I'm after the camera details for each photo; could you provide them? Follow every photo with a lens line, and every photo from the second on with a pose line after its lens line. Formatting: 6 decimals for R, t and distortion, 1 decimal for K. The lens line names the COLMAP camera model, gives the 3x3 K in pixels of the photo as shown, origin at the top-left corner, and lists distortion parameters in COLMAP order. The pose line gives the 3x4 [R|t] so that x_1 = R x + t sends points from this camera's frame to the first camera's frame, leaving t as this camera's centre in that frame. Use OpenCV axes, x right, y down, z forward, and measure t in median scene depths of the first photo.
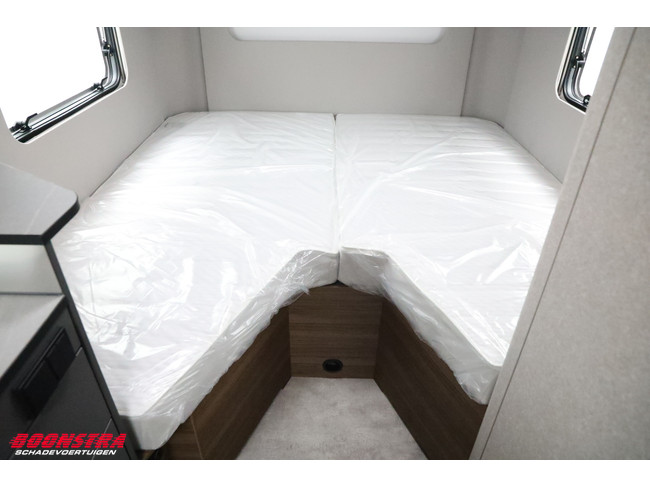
lens RADIAL K [[440.6, 0, 325.0], [0, 440.6, 243.5], [0, 0, 1]] dist [-0.122152, 0.080838]
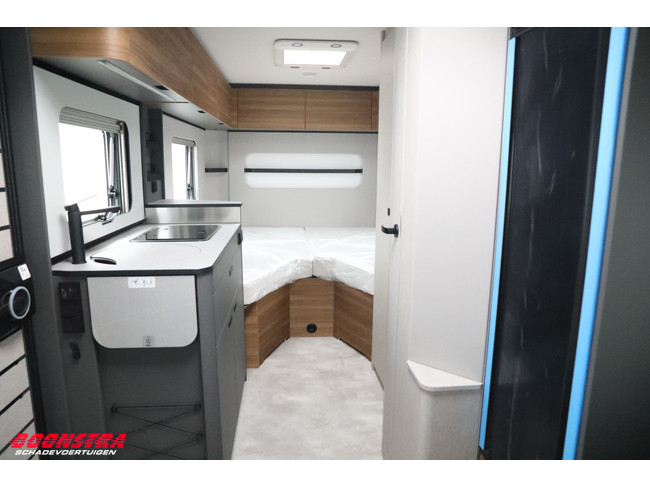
lens RADIAL K [[440.6, 0, 325.0], [0, 440.6, 243.5], [0, 0, 1]] dist [-0.122152, 0.080838]
pose [[0.994935, -0.020225, 0.098462, -0.113576], [0.056214, 0.924000, -0.378238, 0.709434], [-0.083329, 0.381857, 0.920457, -0.988679]]
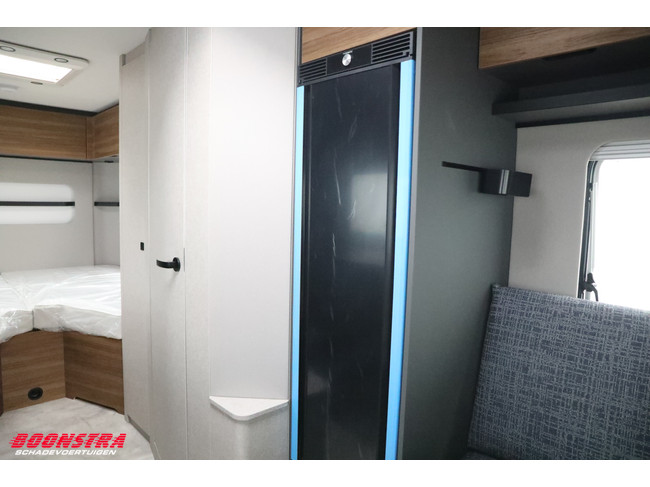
lens RADIAL K [[440.6, 0, 325.0], [0, 440.6, 243.5], [0, 0, 1]] dist [-0.122152, 0.080838]
pose [[0.716112, -0.054970, 0.695818, -0.278939], [0.360952, 0.882411, -0.301768, 0.675507], [-0.597409, 0.467256, 0.651747, -0.923565]]
